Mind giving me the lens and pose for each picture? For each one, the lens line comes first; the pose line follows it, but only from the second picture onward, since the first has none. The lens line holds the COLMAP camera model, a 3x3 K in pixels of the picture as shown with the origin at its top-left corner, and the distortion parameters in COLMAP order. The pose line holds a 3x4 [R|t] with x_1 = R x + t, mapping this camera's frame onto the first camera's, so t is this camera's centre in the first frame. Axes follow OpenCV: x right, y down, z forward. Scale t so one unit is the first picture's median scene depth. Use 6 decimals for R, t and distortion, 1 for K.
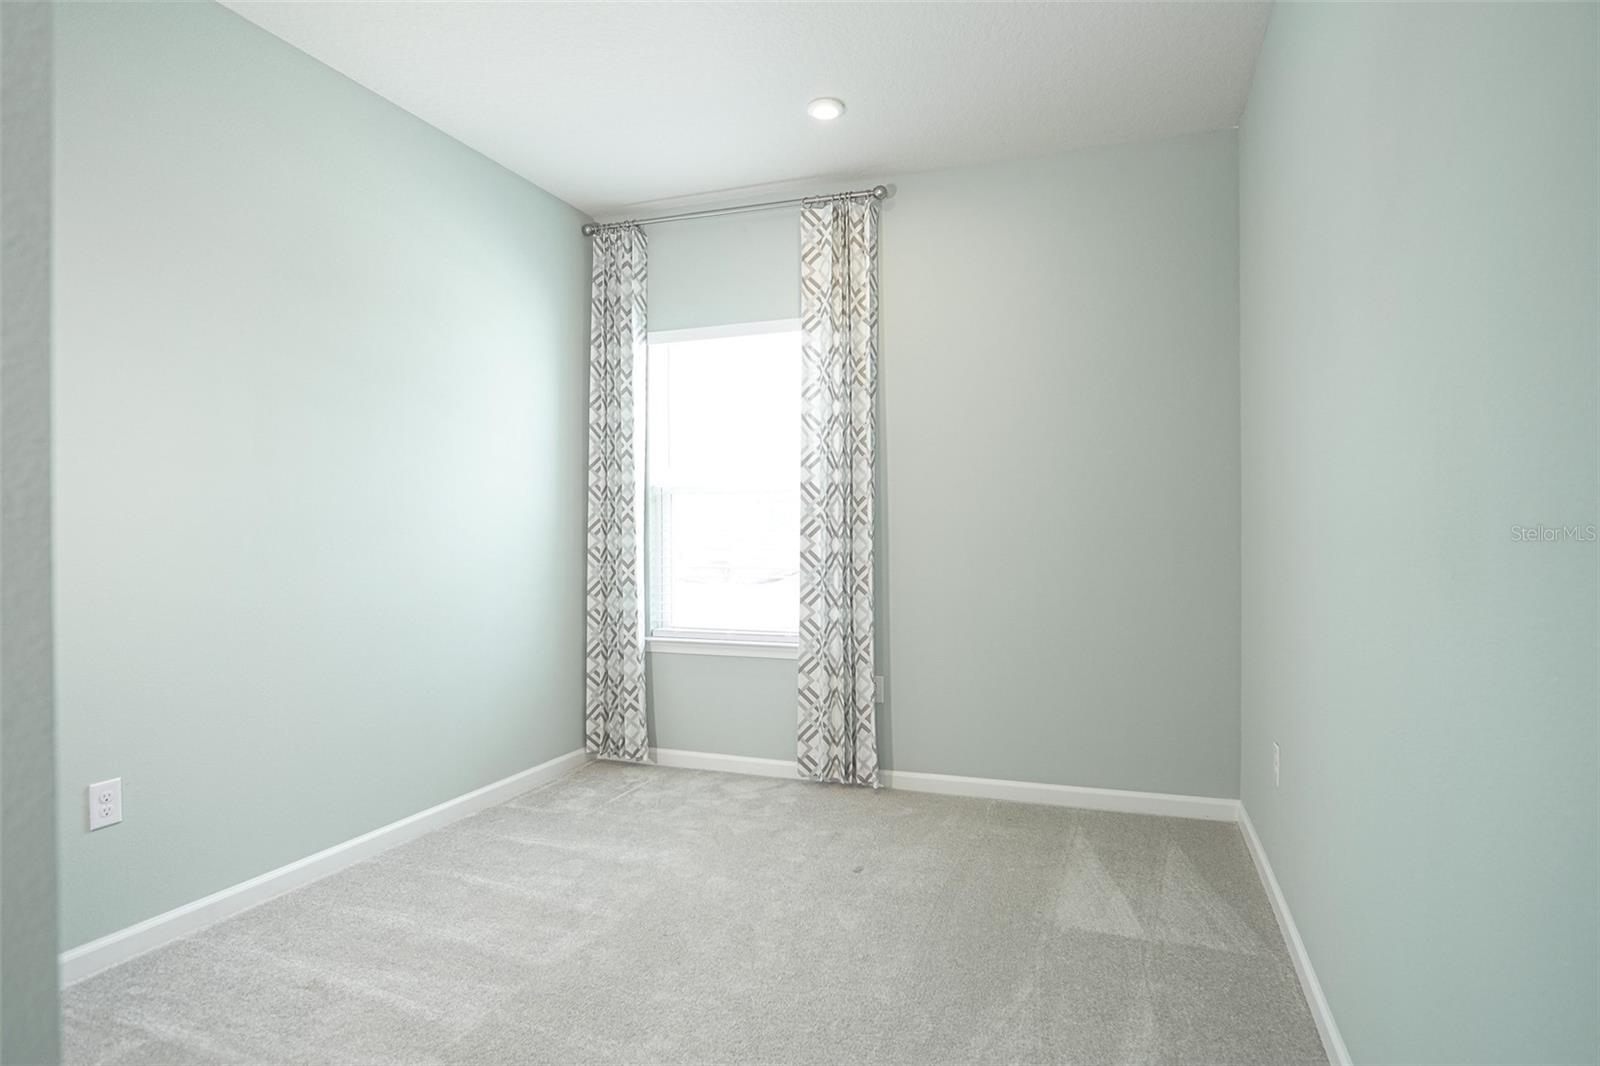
lens RADIAL K [[878.0, 0, 802.6], [0, 878.0, 532.0], [0, 0, 1]] dist [-0.032812, 0.009616]
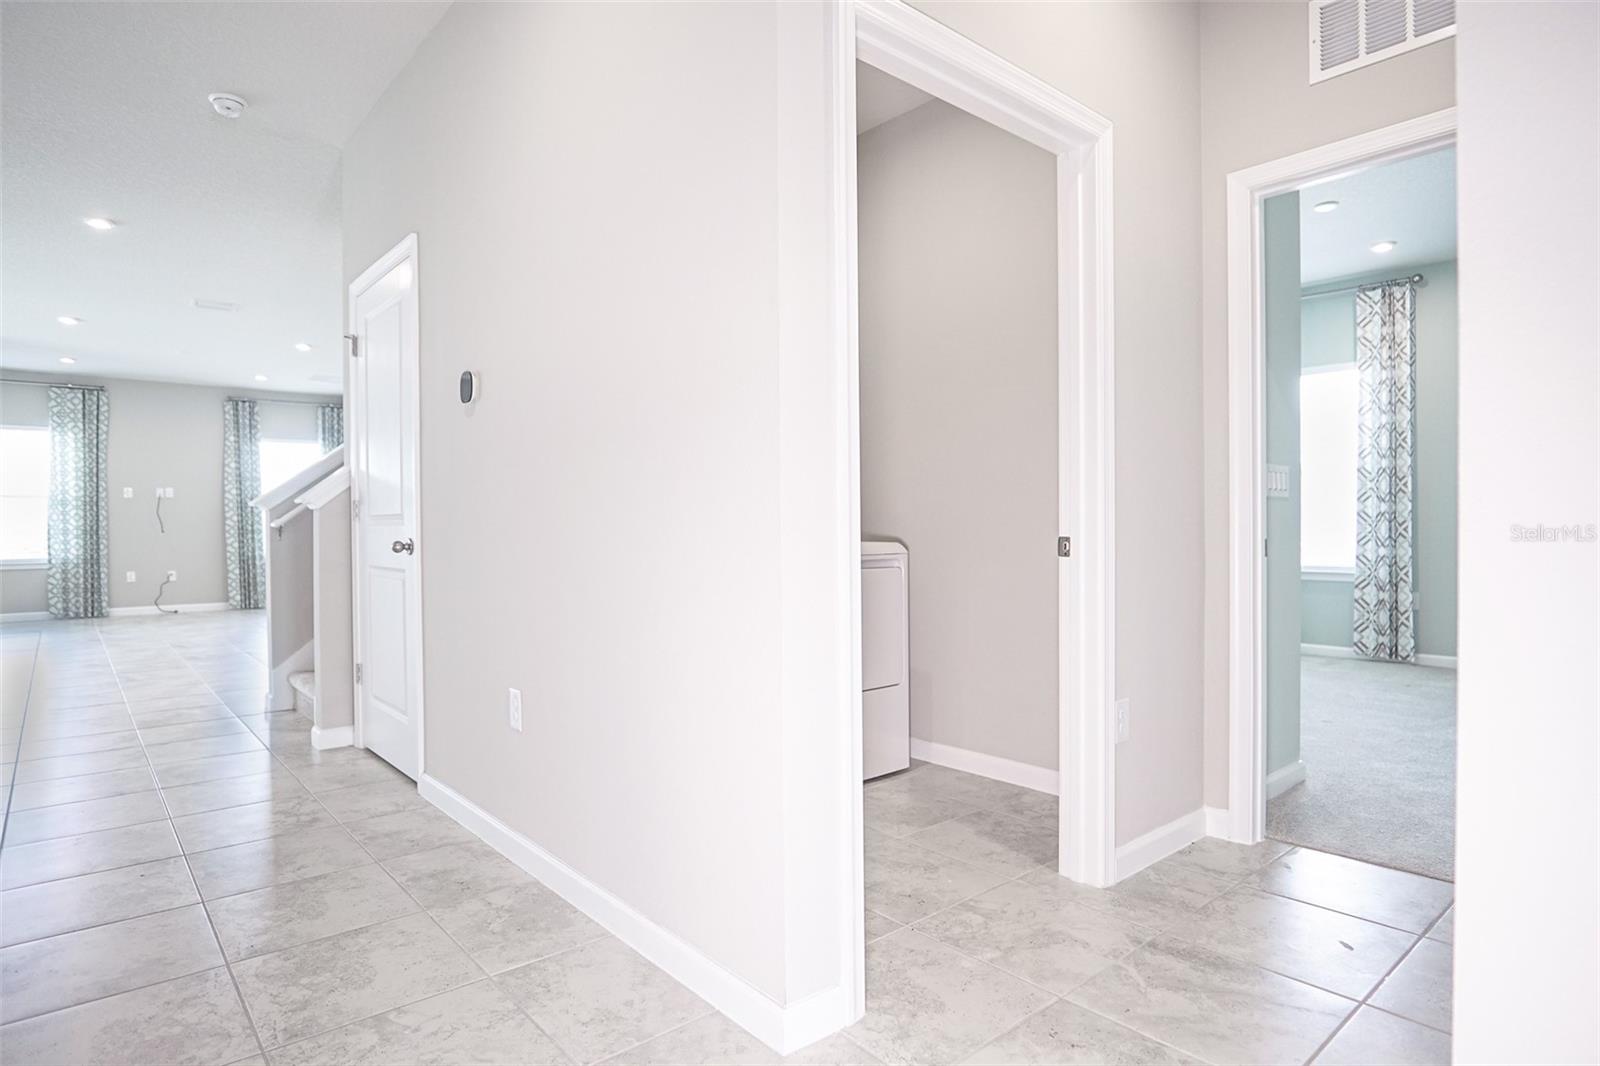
lens RADIAL K [[878.0, 0, 805.1], [0, 878.0, 534.8], [0, 0, 1]] dist [-0.032812, 0.009616]
pose [[0.879635, 0.002825, -0.475641, -0.133813], [0.003722, 0.999911, 0.012822, 0.040651], [0.475634, -0.013049, 0.879546, -0.850121]]
